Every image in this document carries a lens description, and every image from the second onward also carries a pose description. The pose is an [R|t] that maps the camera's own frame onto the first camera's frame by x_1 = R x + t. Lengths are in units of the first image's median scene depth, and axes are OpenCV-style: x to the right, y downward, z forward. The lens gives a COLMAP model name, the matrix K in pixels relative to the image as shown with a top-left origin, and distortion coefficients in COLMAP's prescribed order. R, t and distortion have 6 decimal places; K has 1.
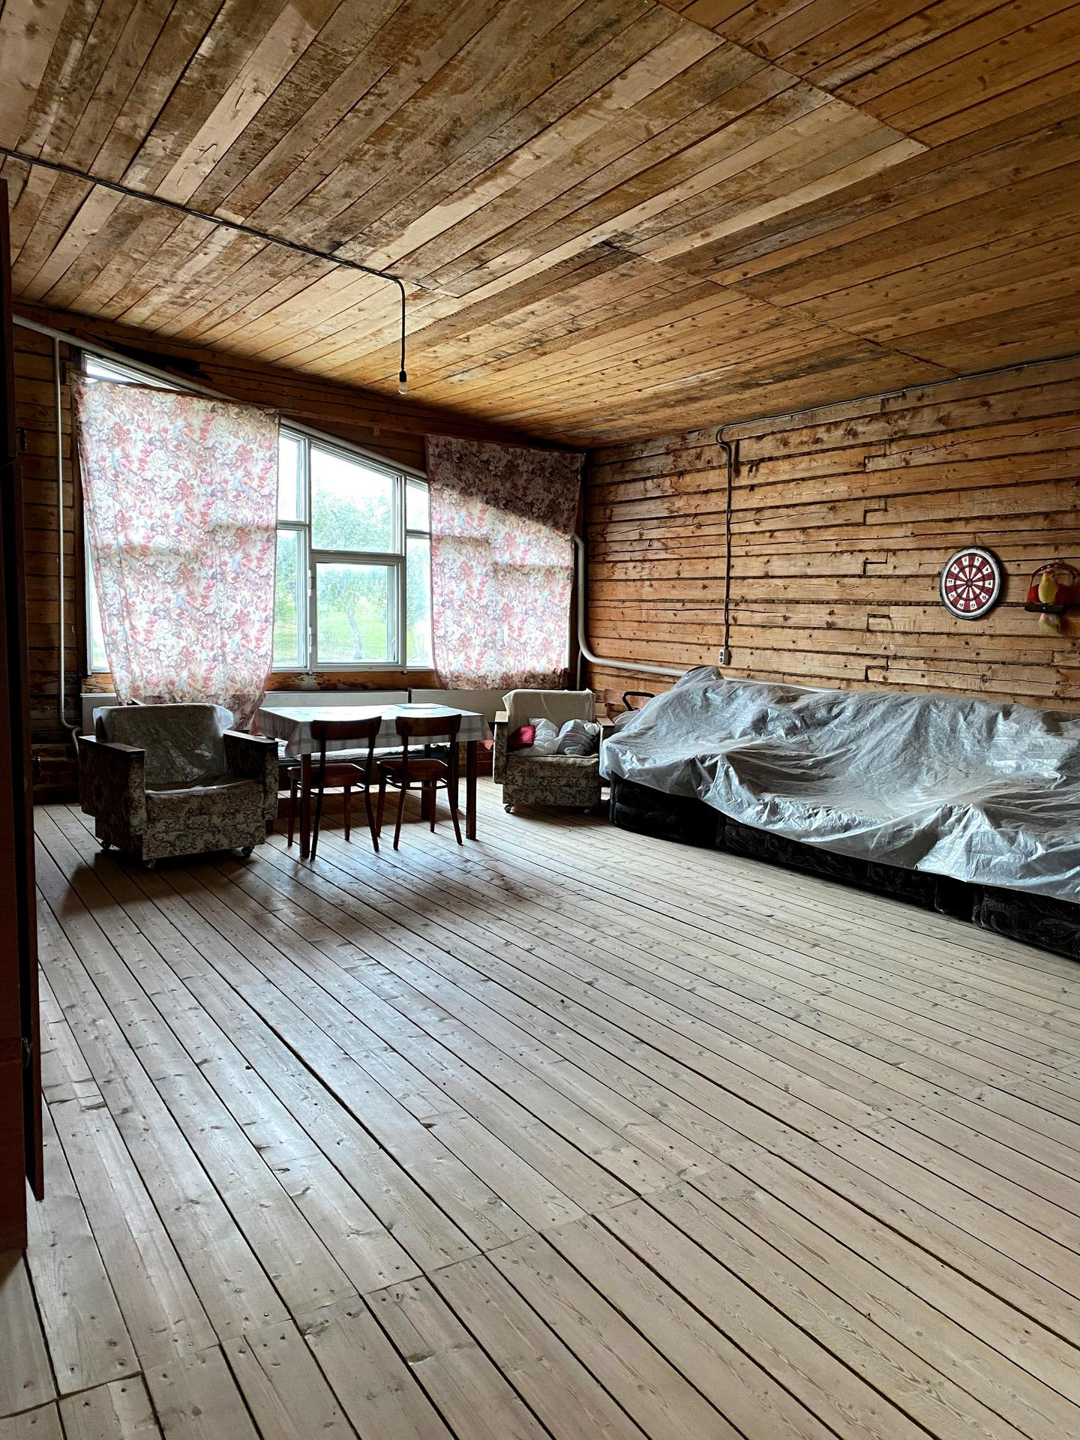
lens RADIAL K [[1103.2, 0, 535.4], [0, 1103.2, 724.5], [0, 0, 1]] dist [0.050561, -0.076752]
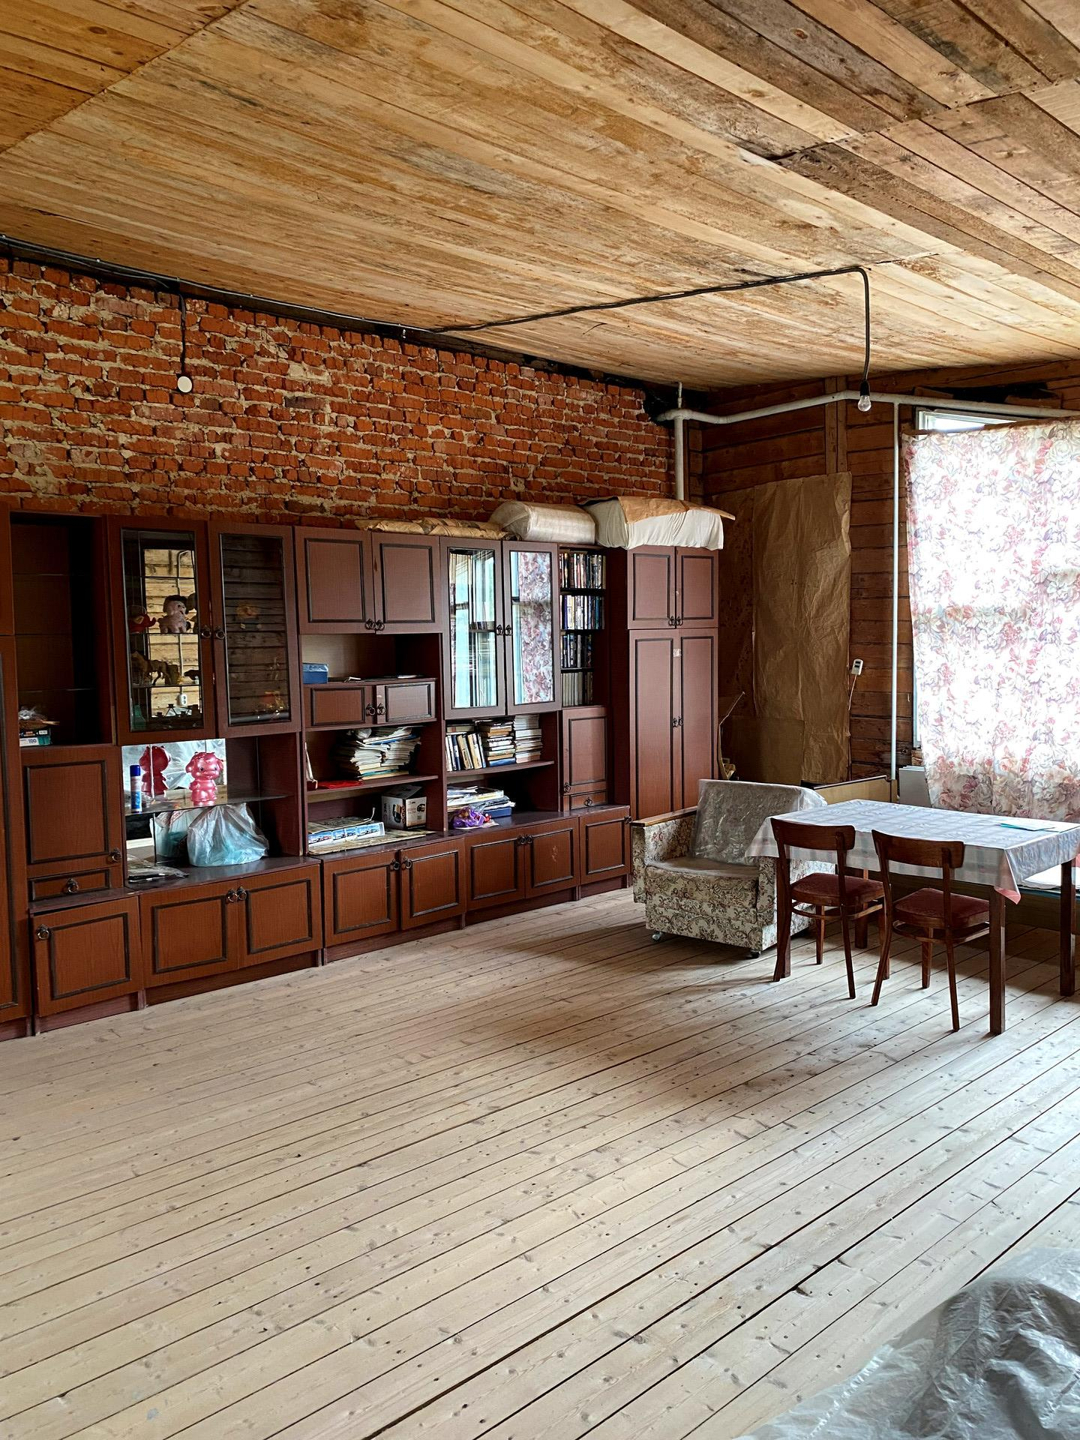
lens RADIAL K [[1103.2, 0, 534.9], [0, 1103.2, 721.5], [0, 0, 1]] dist [0.050561, -0.076752]
pose [[0.194114, 0.048472, -0.979781, 0.454354], [-0.081200, 0.996145, 0.033194, -0.070027], [0.977613, 0.073115, 0.197301, 0.488080]]
